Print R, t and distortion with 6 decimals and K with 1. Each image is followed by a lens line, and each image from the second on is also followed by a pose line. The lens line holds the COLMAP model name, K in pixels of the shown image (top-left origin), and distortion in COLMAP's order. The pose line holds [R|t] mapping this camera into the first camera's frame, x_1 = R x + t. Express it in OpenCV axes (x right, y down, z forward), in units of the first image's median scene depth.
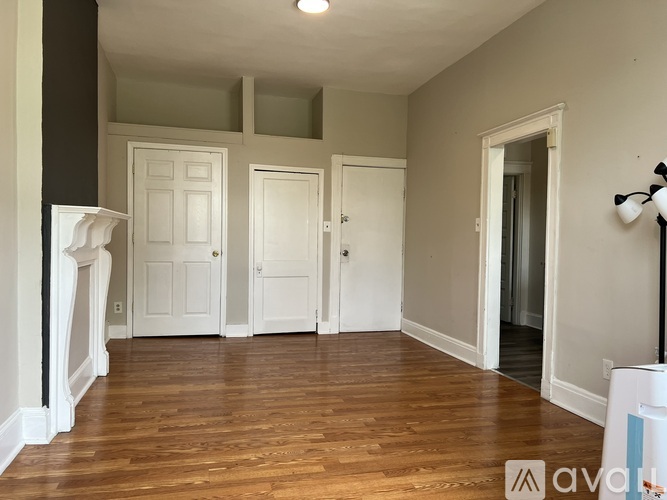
lens RADIAL K [[490.8, 0, 333.5], [0, 490.8, 250.0], [0, 0, 1]] dist [0.007378, -0.001523]
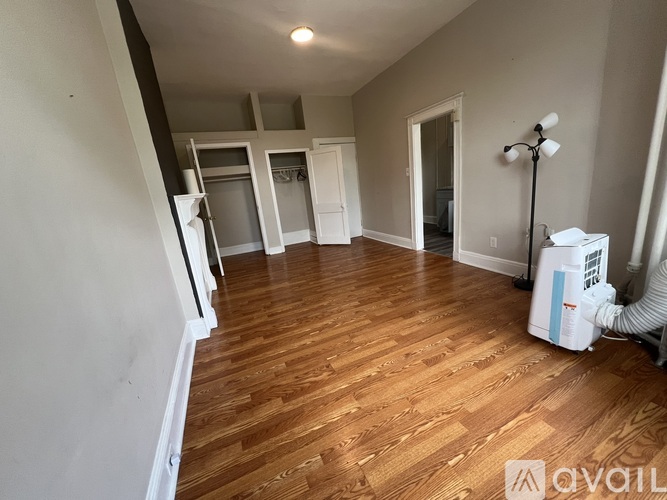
lens RADIAL K [[262.6, 0, 333.5], [0, 262.6, 250.0], [0, 0, 1]] dist [-0.012447, 0.000122]
pose [[0.980910, -0.158686, 0.112405, -0.159805], [0.130307, 0.965422, 0.225790, -0.036680], [-0.144348, -0.206832, 0.967669, 0.090137]]
